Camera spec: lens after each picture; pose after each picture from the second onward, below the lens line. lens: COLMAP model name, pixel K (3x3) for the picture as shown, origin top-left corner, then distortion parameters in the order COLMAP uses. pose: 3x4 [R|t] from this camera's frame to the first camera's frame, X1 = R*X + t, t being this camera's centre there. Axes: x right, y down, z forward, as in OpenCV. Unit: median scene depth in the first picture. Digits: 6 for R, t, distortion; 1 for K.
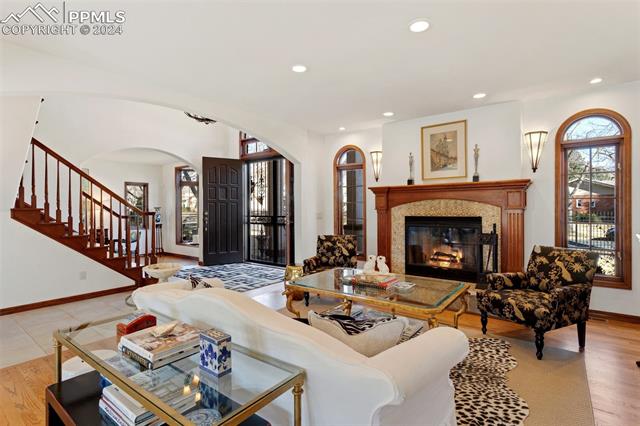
lens RADIAL K [[313.3, 0, 320.7], [0, 313.3, 212.0], [0, 0, 1]] dist [-0.004233, -0.000411]
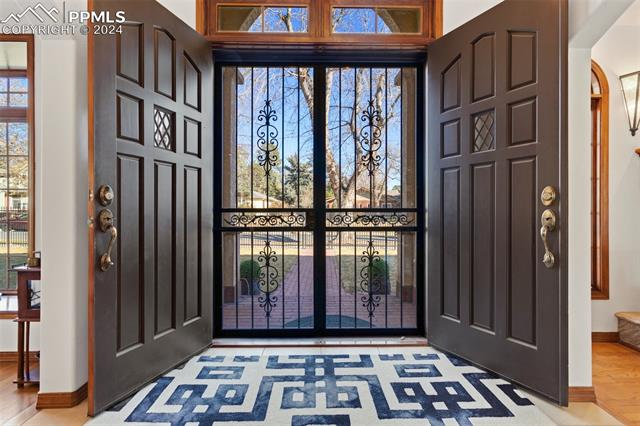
lens RADIAL K [[313.9, 0, 320.9], [0, 313.9, 210.6], [0, 0, 1]] dist [-0.000534, -0.000051]
pose [[0.776074, 0.000833, 0.630641, -0.470273], [0.001597, 0.999993, -0.003287, 0.014925], [-0.630640, 0.003558, 0.776067, 0.723978]]
